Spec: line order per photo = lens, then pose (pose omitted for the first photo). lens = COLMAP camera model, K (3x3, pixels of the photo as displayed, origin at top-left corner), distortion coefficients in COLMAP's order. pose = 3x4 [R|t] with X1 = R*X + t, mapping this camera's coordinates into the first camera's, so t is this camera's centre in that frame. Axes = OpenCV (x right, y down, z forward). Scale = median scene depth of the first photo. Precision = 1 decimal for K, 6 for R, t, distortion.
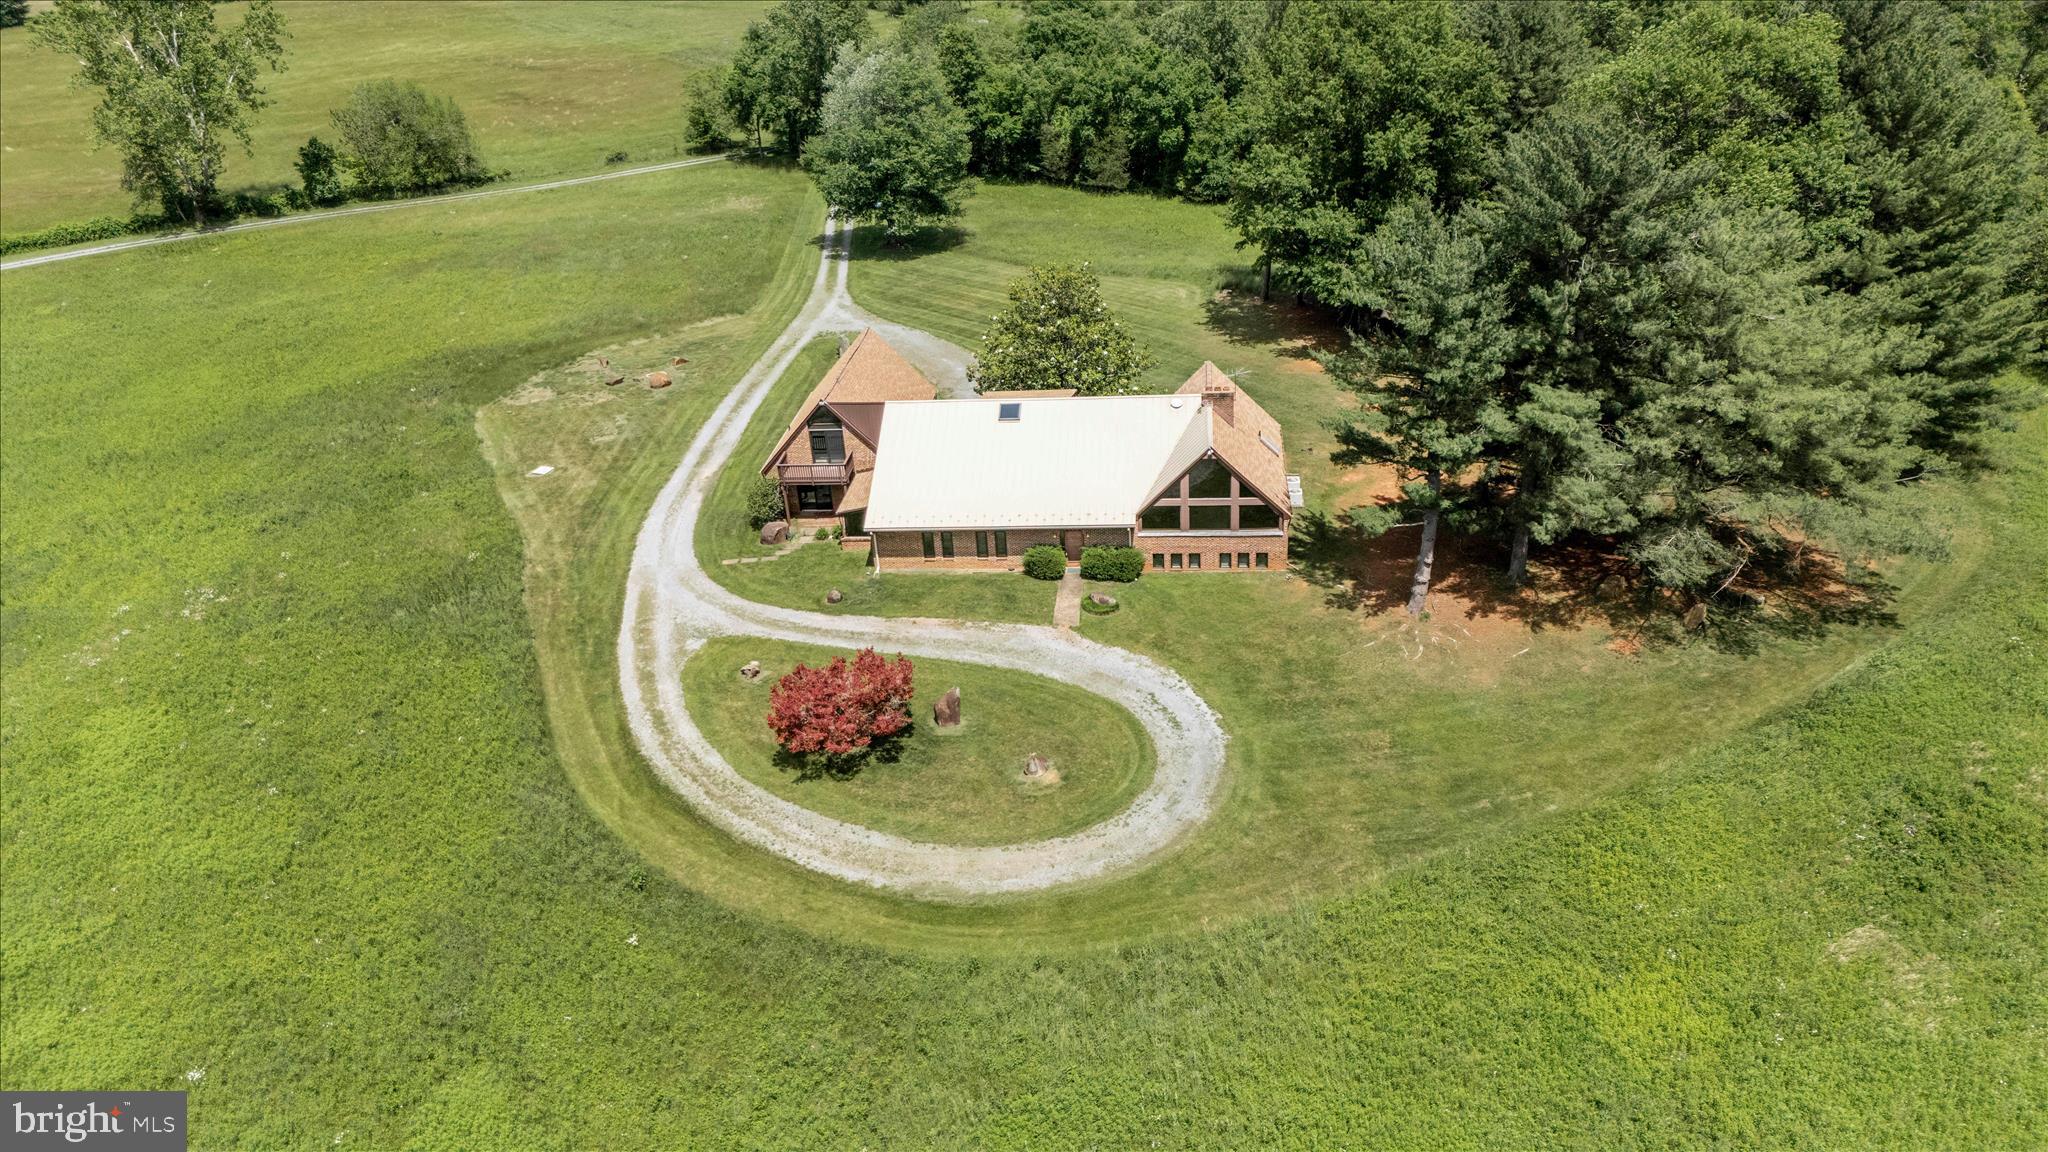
lens RADIAL K [[1524.9, 0, 1039.1], [0, 1524.9, 554.4], [0, 0, 1]] dist [0.040276, -0.007023]
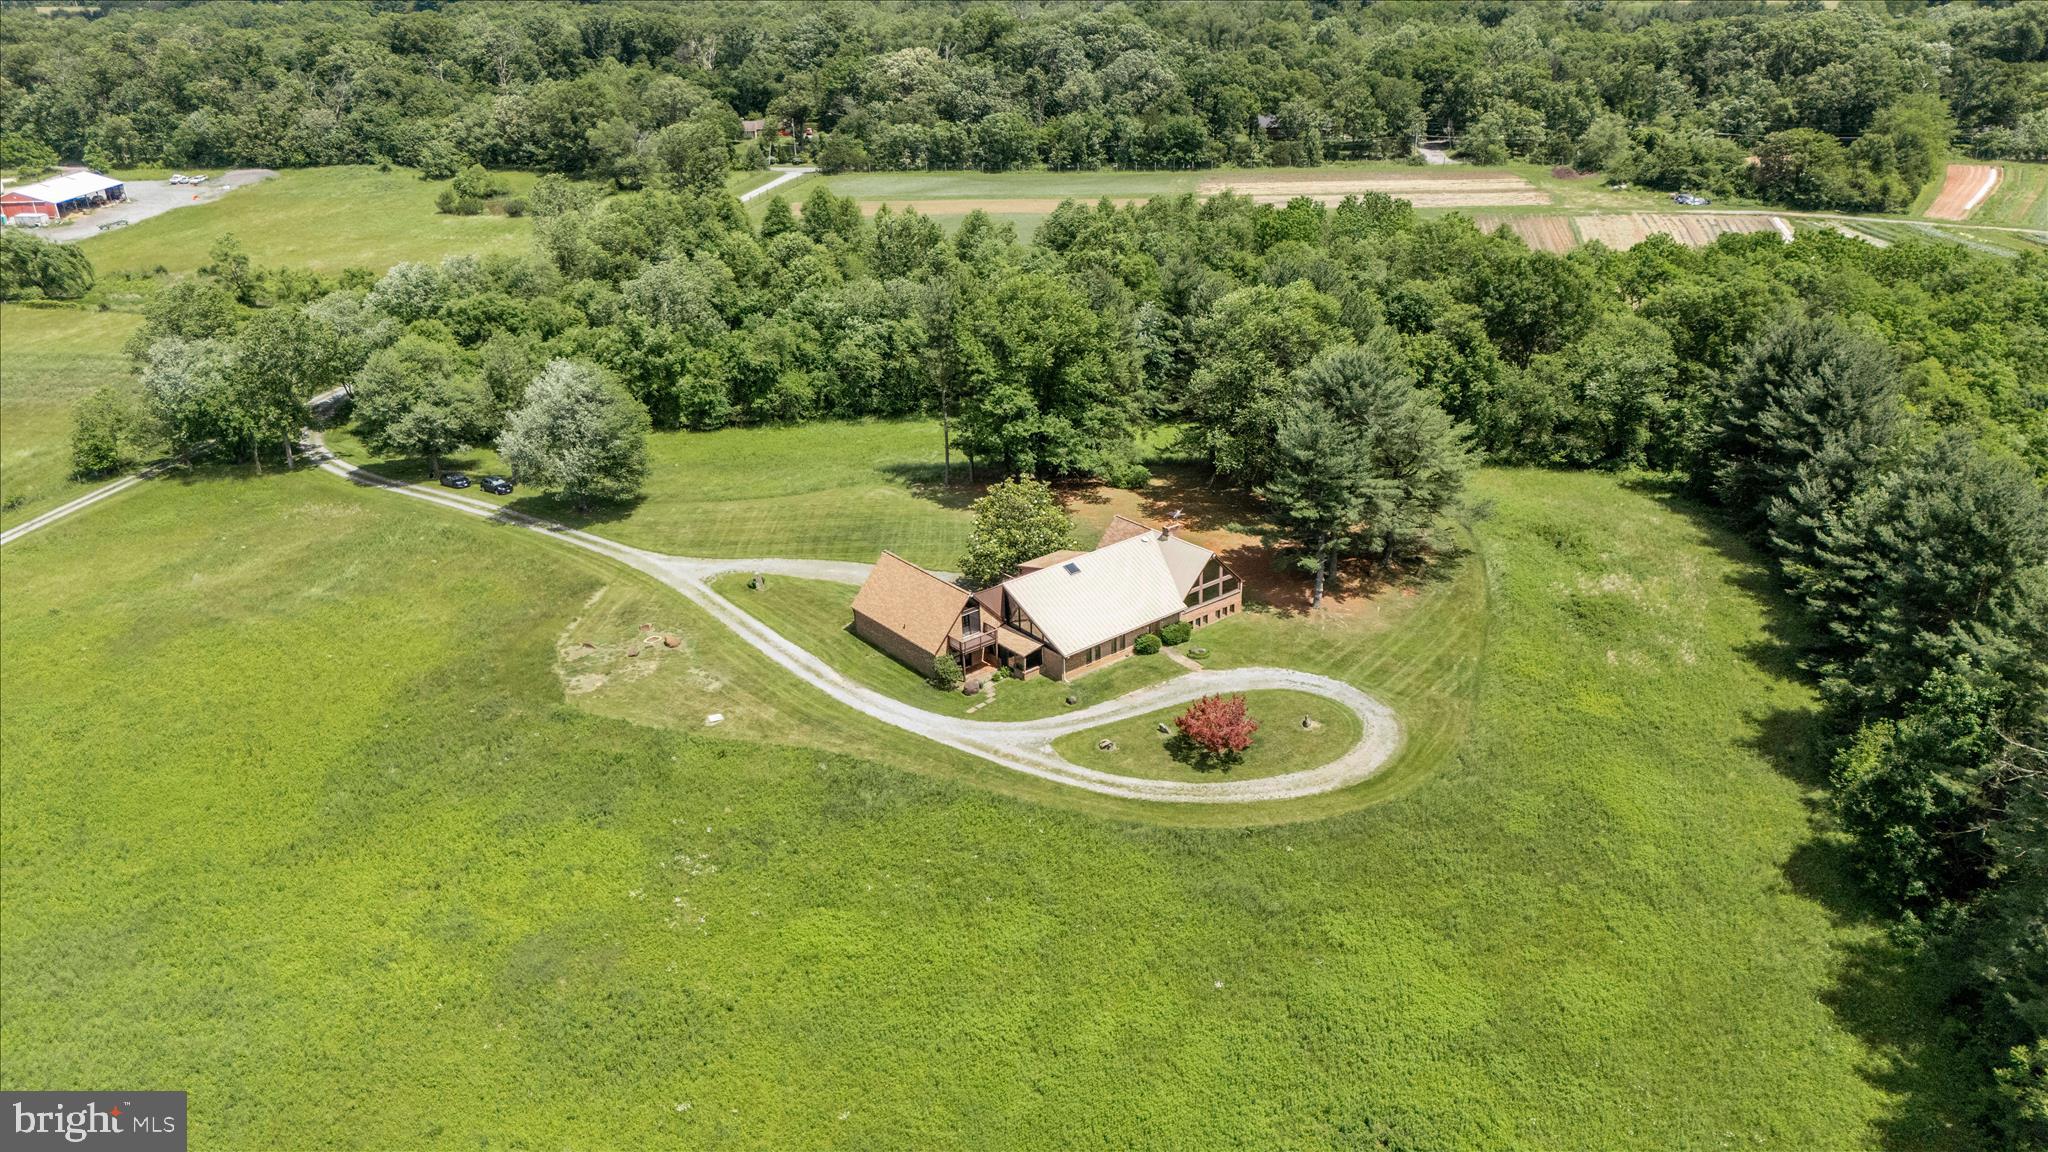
lens RADIAL K [[1572.7, 0, 1030.7], [0, 1572.7, 453.6], [0, 0, 1]] dist [0.044513, -0.006300]
pose [[0.714085, -0.192487, 0.673076, -1.201307], [0.300117, 0.952796, -0.045920, -0.152436], [-0.632465, 0.234793, 0.738146, -0.240503]]
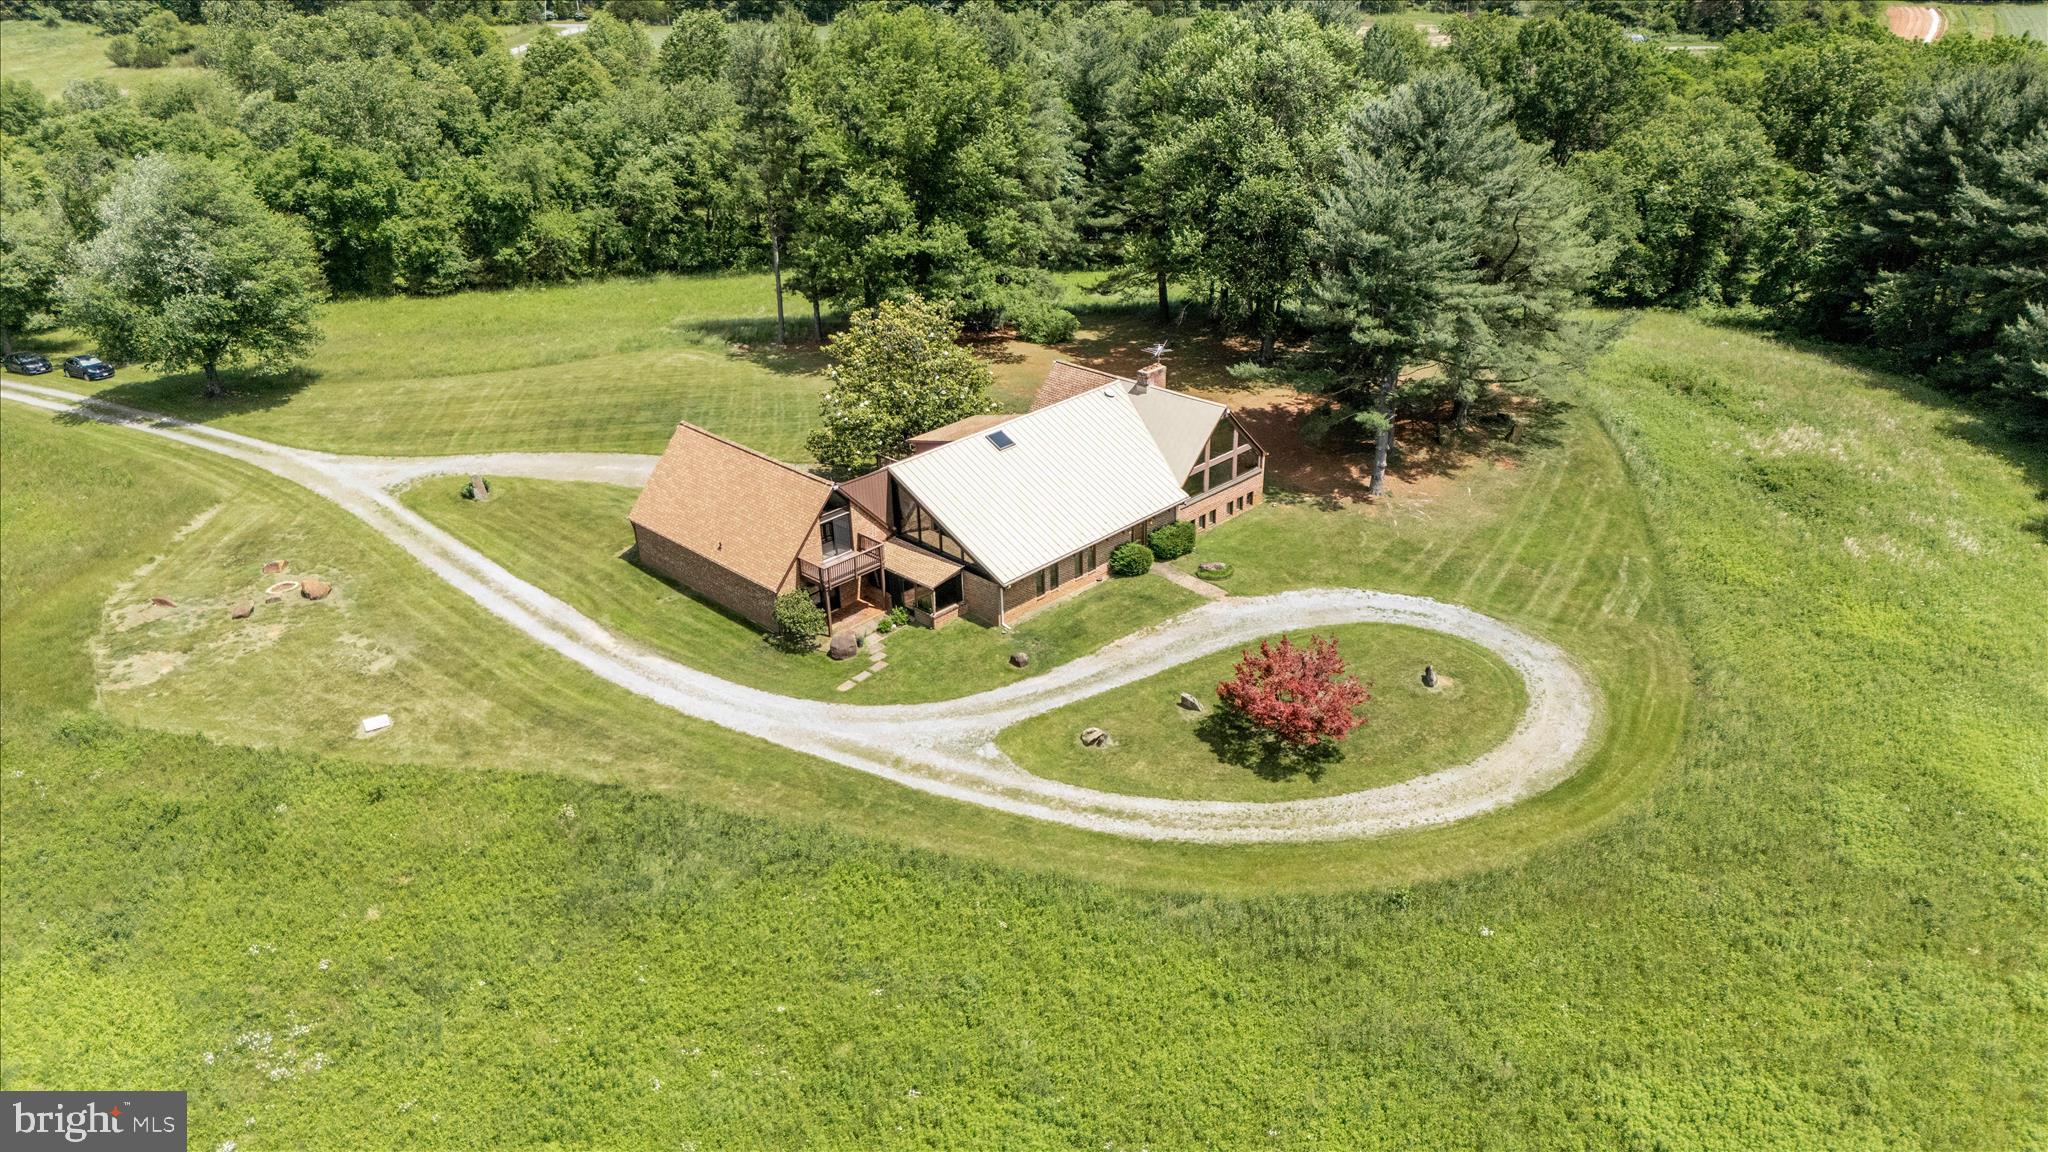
lens RADIAL K [[1524.9, 0, 1039.1], [0, 1524.9, 554.4], [0, 0, 1]] dist [0.040276, -0.007023]
pose [[0.626478, -0.290448, 0.723301, -0.760315], [0.331655, 0.939112, 0.089849, -0.108671], [-0.705358, 0.183598, 0.684662, 0.347389]]
